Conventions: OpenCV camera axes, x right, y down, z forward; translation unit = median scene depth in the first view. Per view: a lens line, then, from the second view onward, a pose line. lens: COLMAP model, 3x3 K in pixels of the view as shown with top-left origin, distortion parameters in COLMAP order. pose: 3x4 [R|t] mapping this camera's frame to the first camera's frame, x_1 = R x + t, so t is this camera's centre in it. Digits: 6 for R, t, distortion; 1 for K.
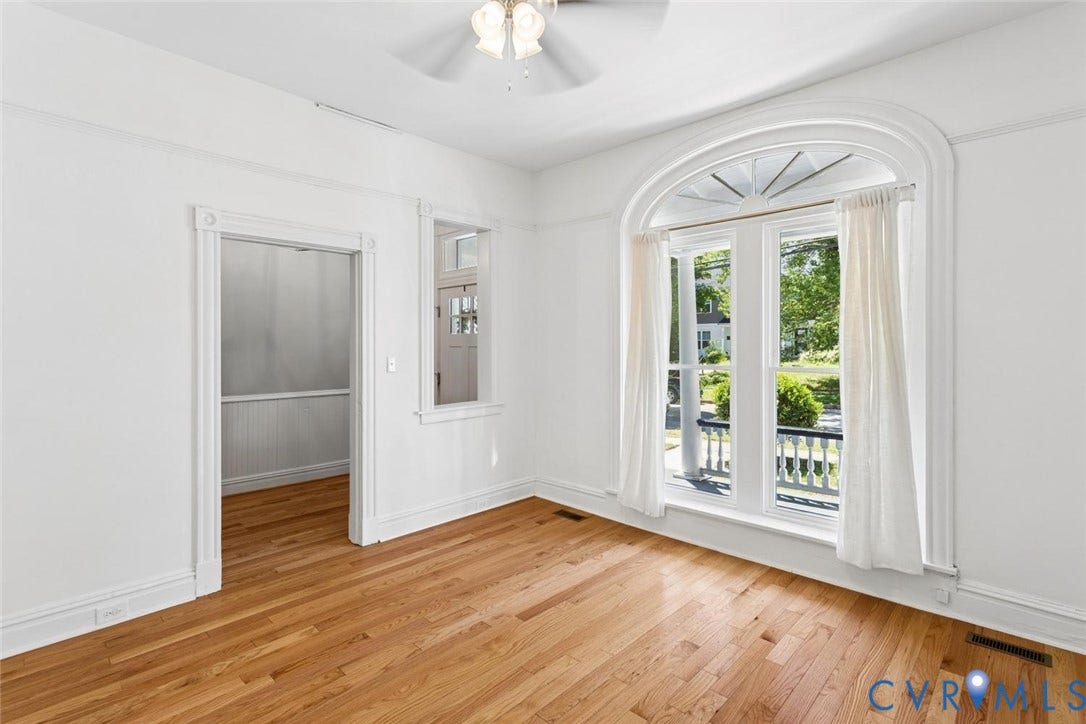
lens RADIAL K [[514.1, 0, 531.2], [0, 514.1, 350.8], [0, 0, 1]] dist [0.000677, 0.000652]
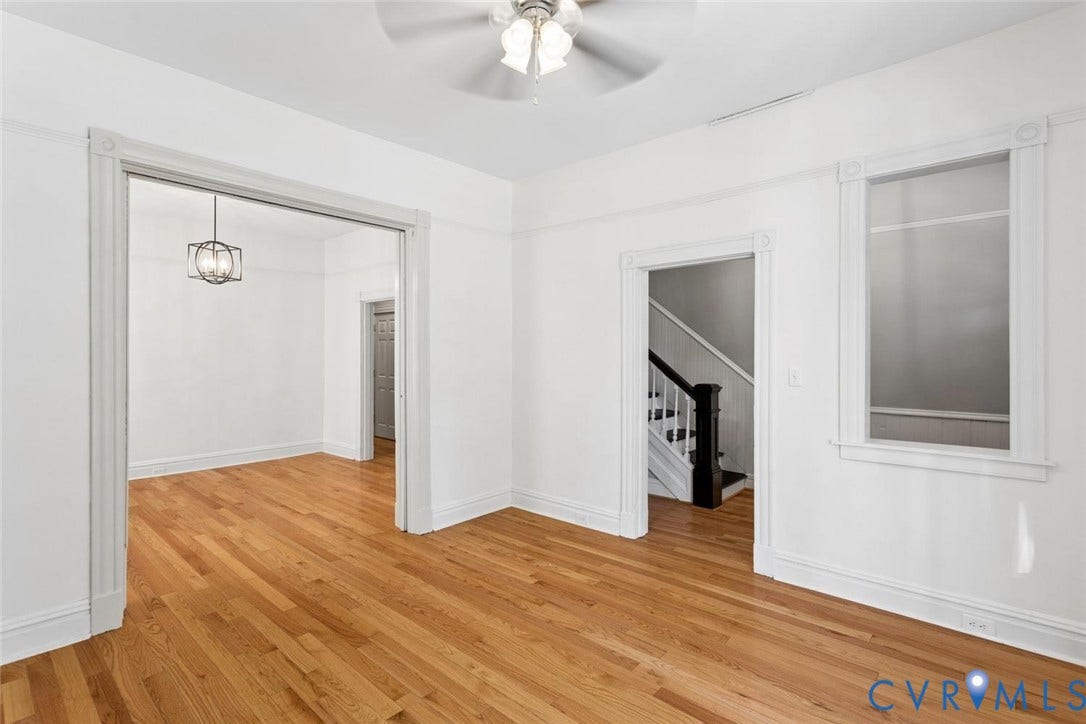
lens RADIAL K [[514.1, 0, 531.2], [0, 514.1, 350.8], [0, 0, 1]] dist [0.000677, 0.000652]
pose [[0.036206, -0.001409, -0.999343, 0.686712], [-0.011824, 0.999928, -0.001838, -0.011199], [0.999274, 0.011883, 0.036186, 0.670485]]
